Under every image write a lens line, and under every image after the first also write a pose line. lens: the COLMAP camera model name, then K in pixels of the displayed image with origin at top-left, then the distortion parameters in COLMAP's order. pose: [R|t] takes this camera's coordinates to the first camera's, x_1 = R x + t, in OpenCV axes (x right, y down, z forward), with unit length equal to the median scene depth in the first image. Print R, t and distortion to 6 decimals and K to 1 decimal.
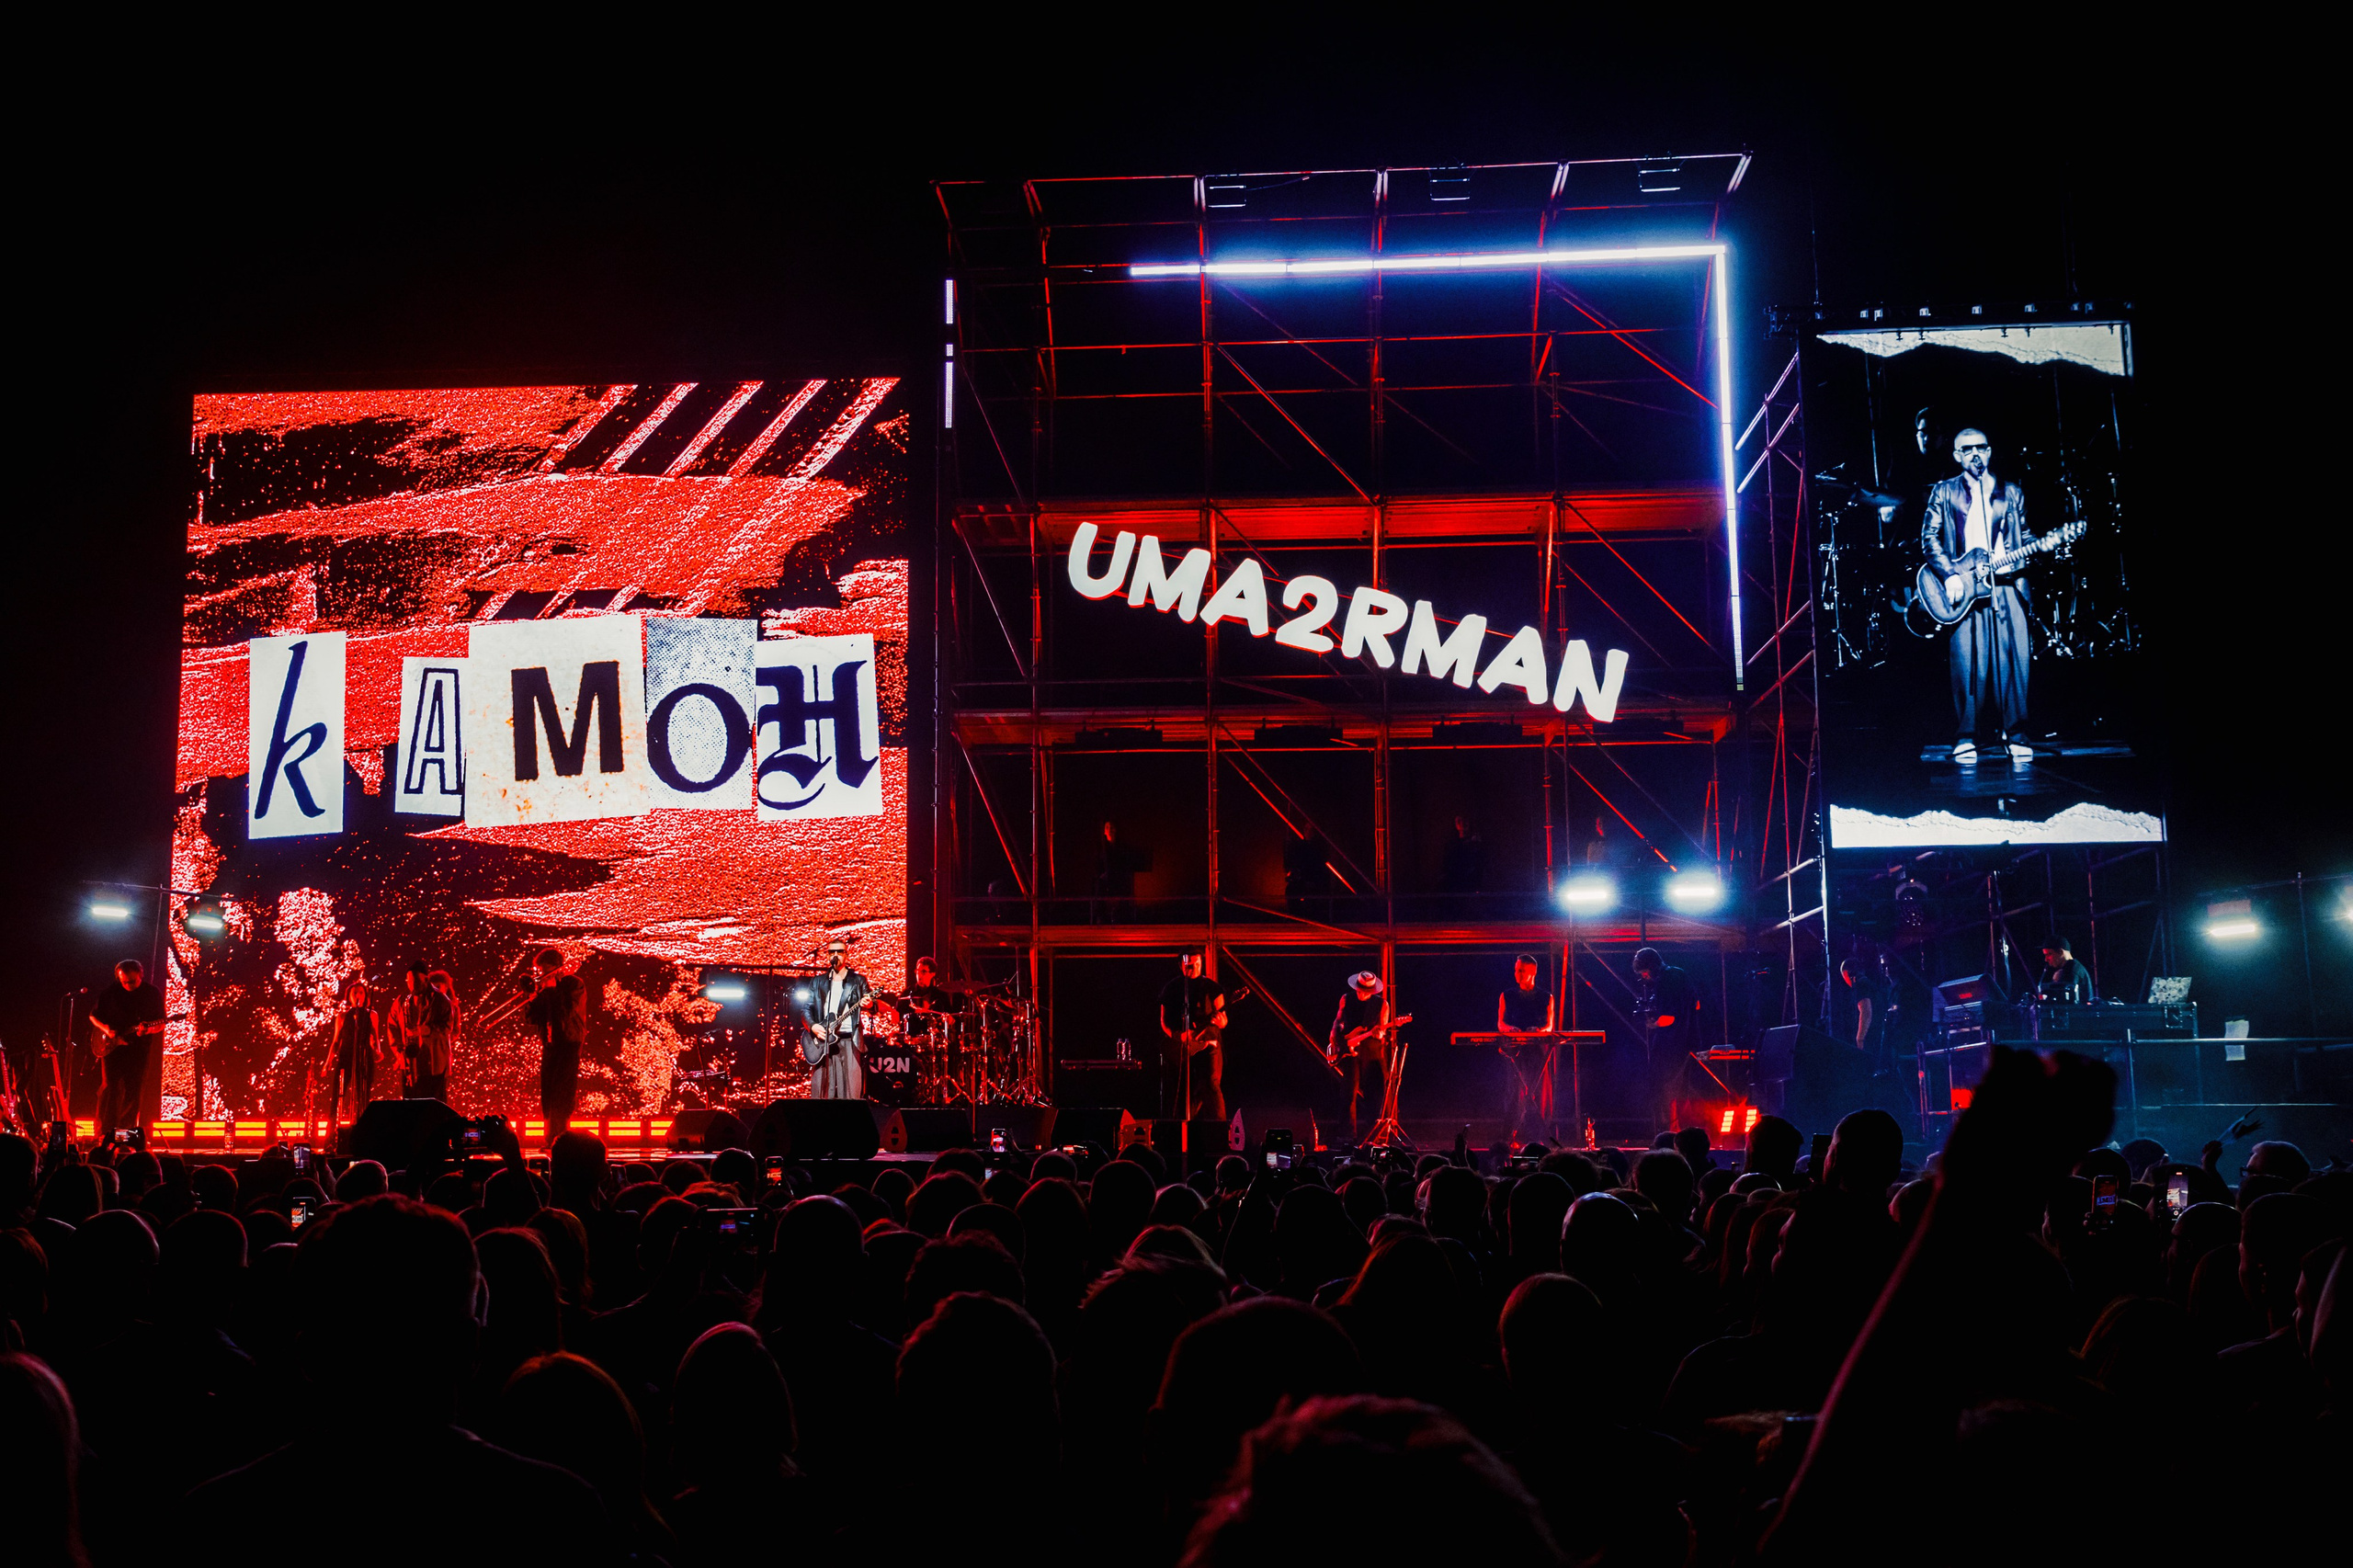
lens RADIAL K [[2494.1, 0, 1086.8], [0, 2494.1, 787.0], [0, 0, 1]] dist [0.015161, 0.000000]
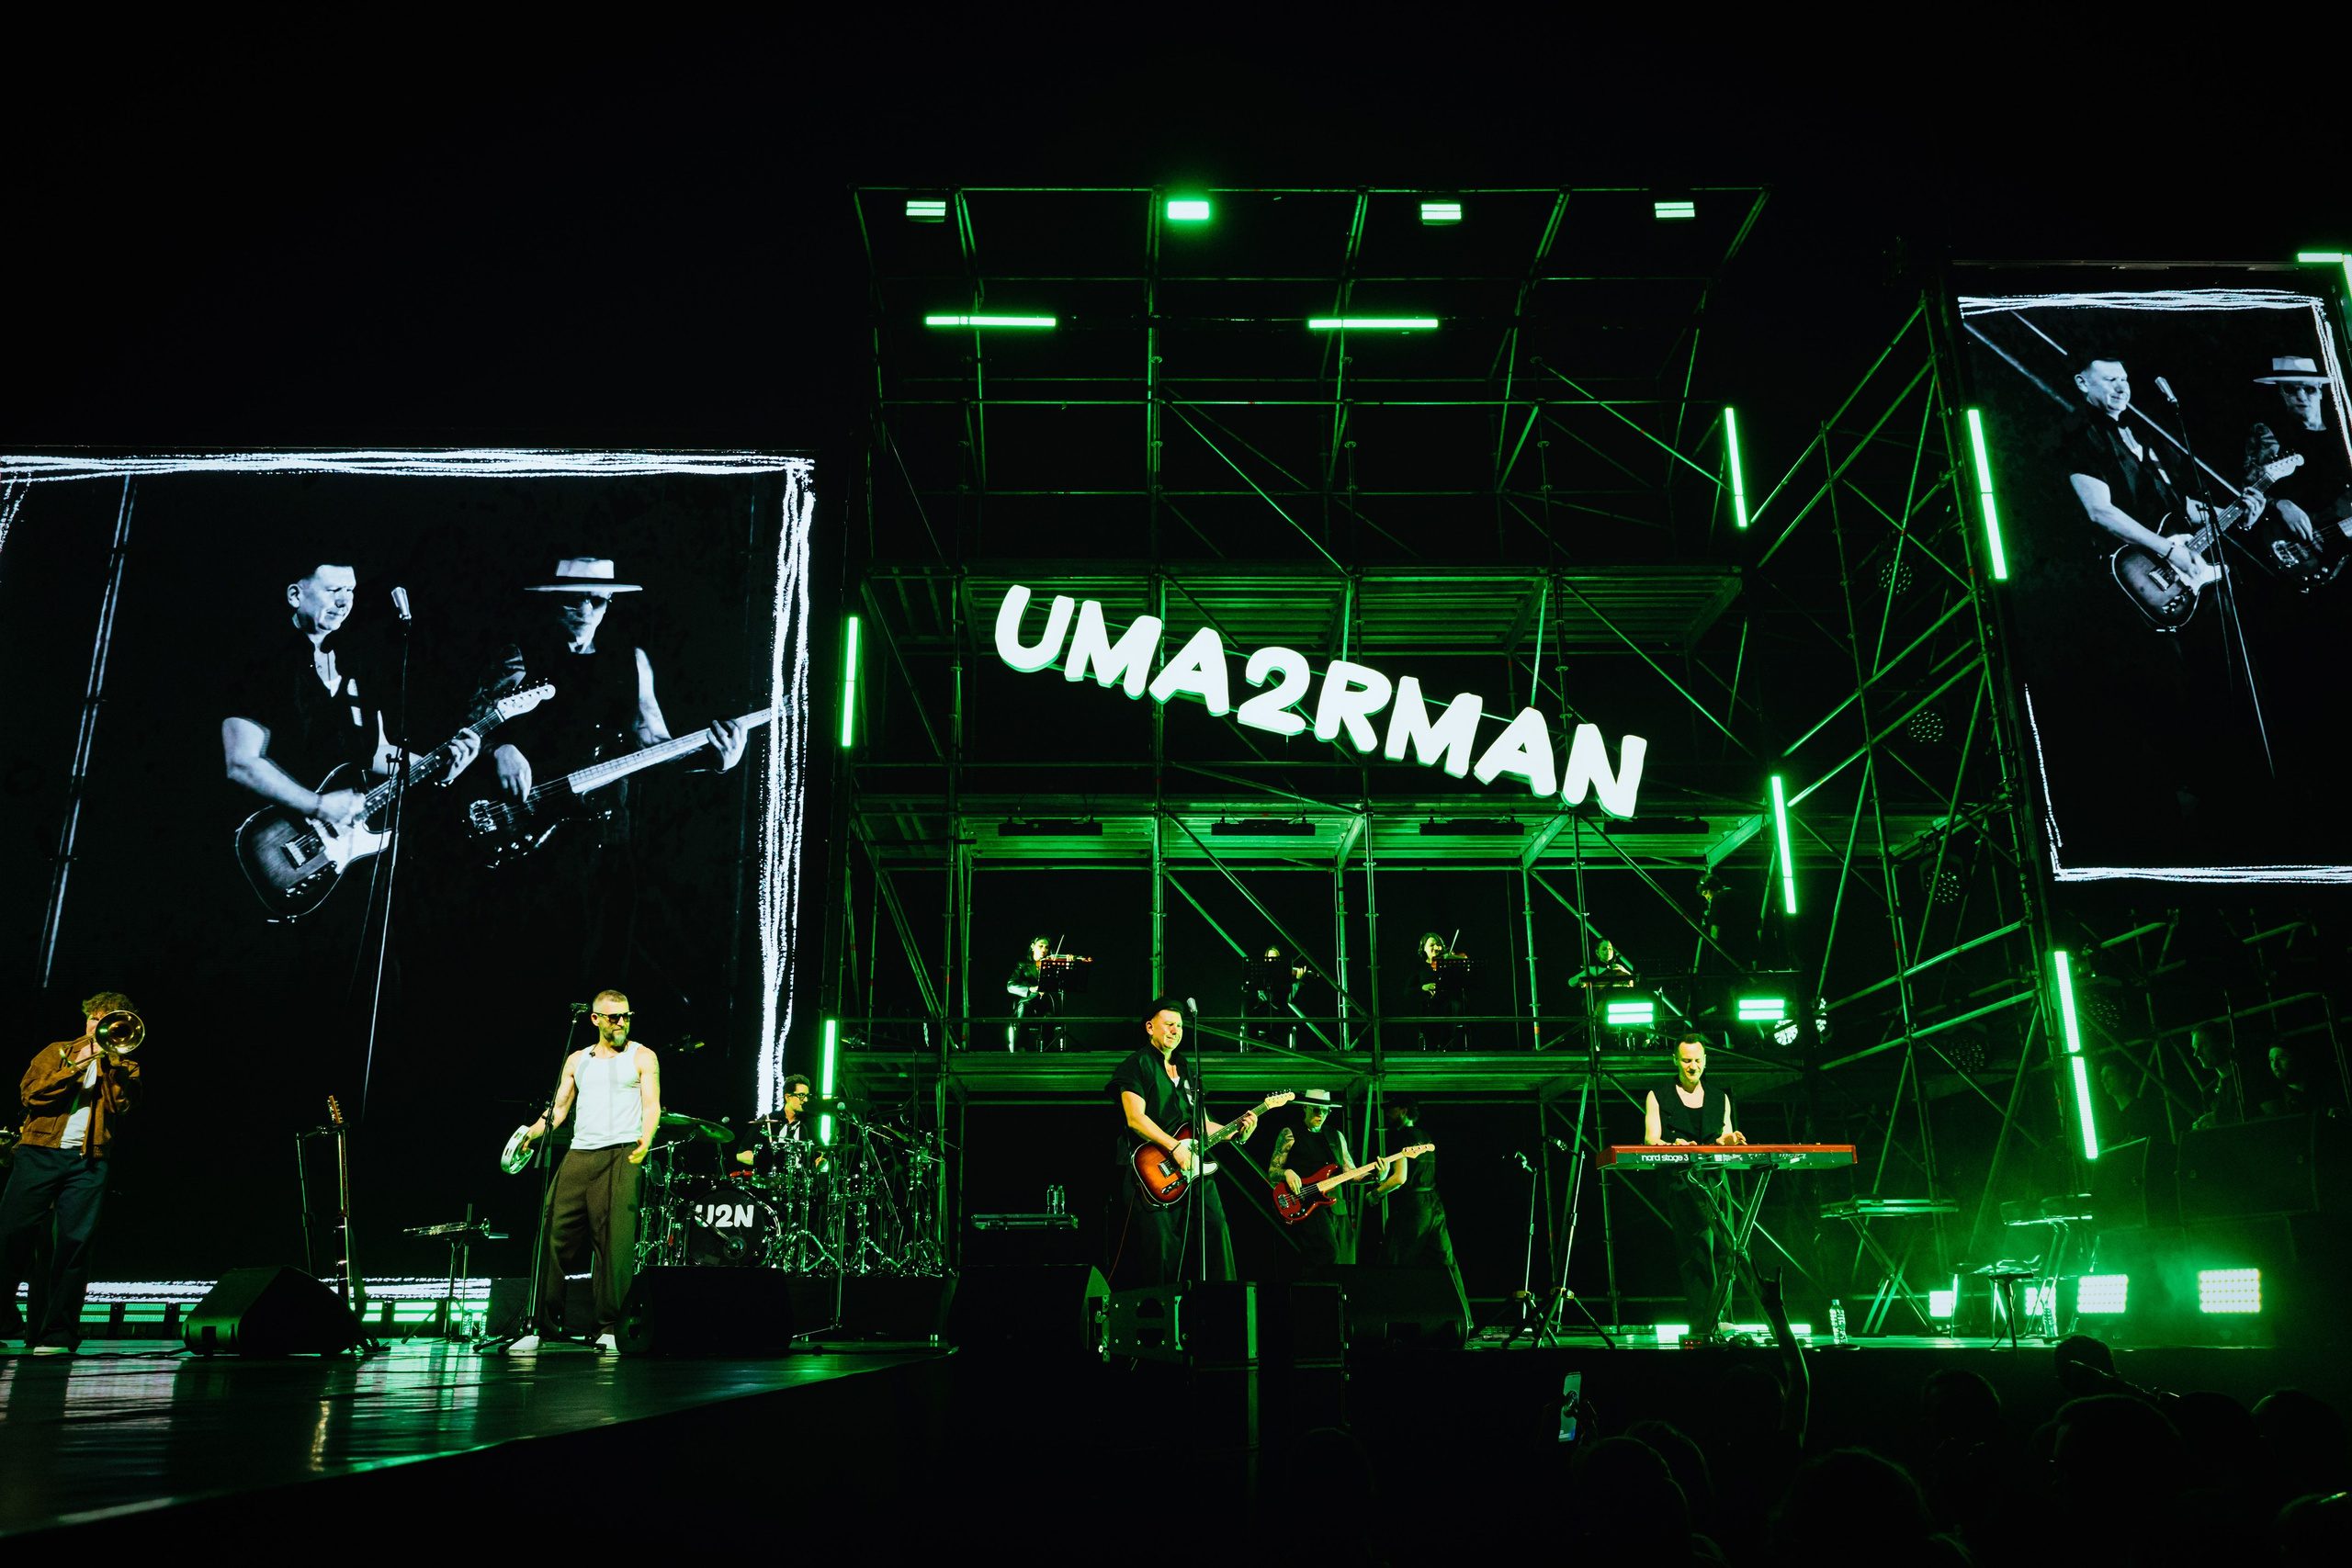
lens RADIAL K [[1566.9, 0, 1129.1], [0, 1566.9, 857.9], [0, 0, 1]] dist [0.009078, 0.001452]
pose [[0.996338, 0.024850, 0.081814, -0.003881], [-0.012526, 0.988933, -0.147832, 0.068008], [-0.084582, 0.146266, 0.985623, 0.483649]]
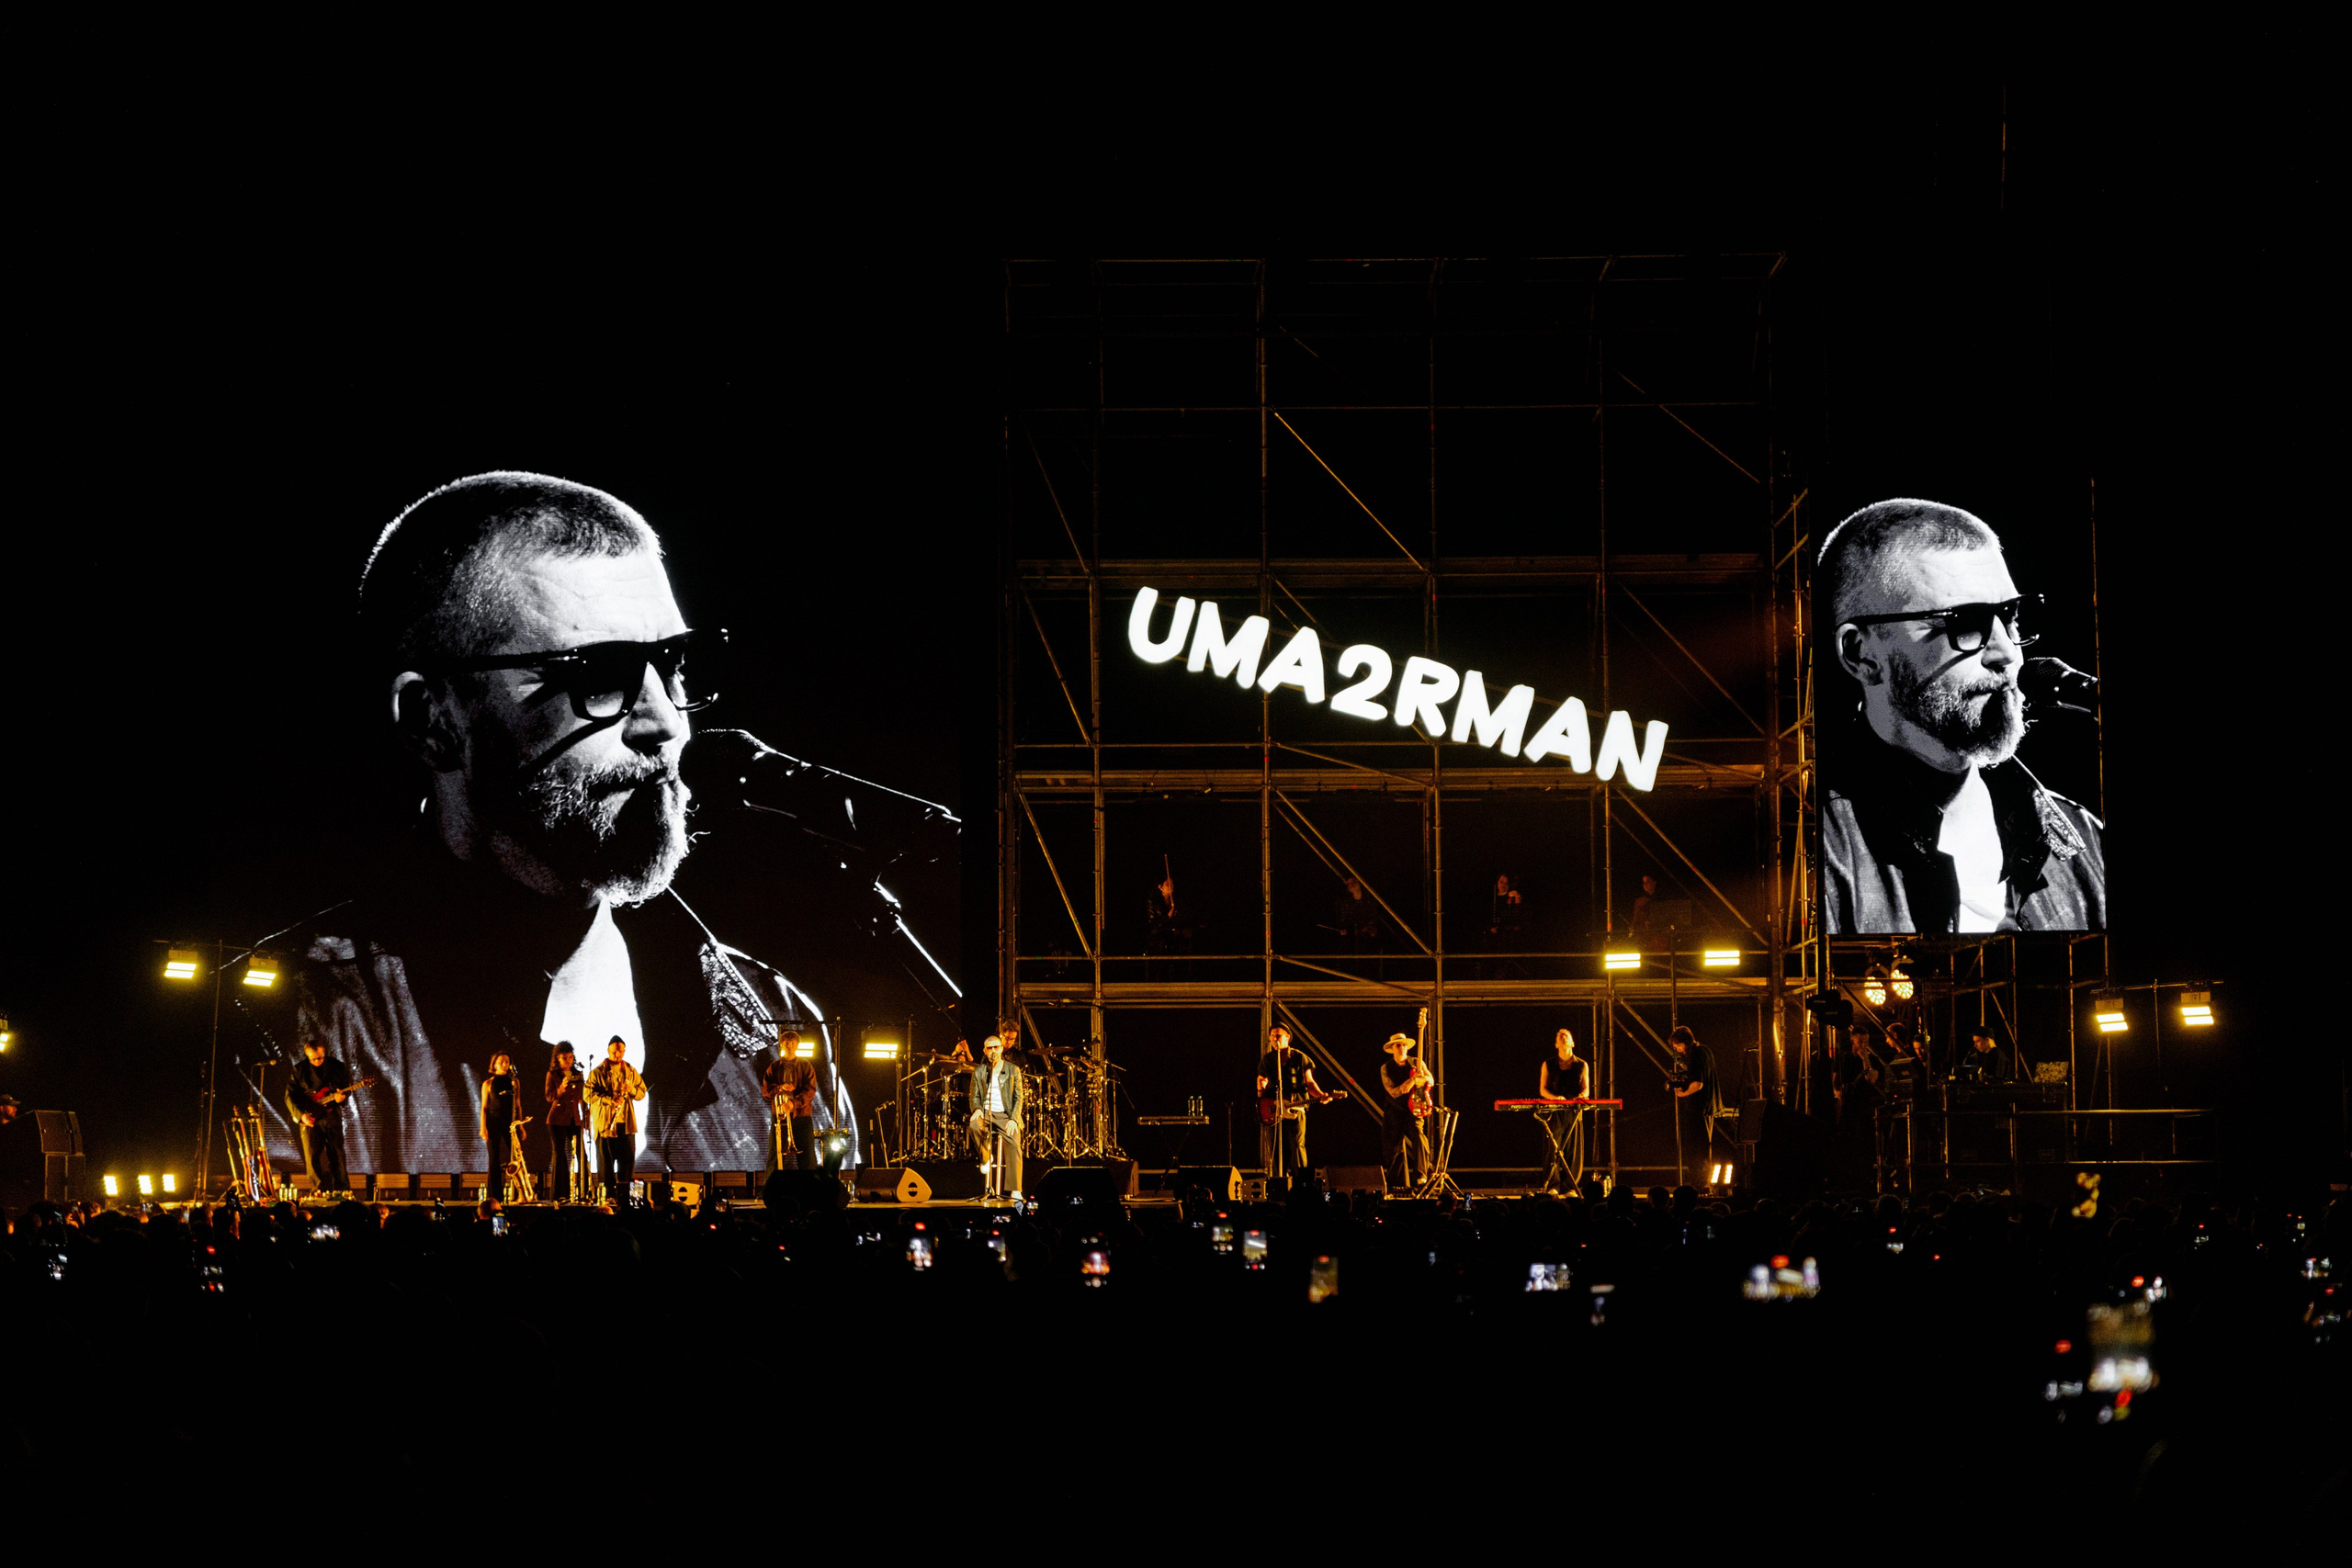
lens RADIAL K [[4727.1, 0, 1172.3], [0, 4727.1, 800.3], [0, 0, 1]] dist [0.053930, 0.000000]
pose [[0.997065, 0.003392, 0.076479, -0.139658], [-0.007976, 0.998183, 0.059718, -0.137380], [-0.076138, -0.060153, 0.995281, -0.946959]]
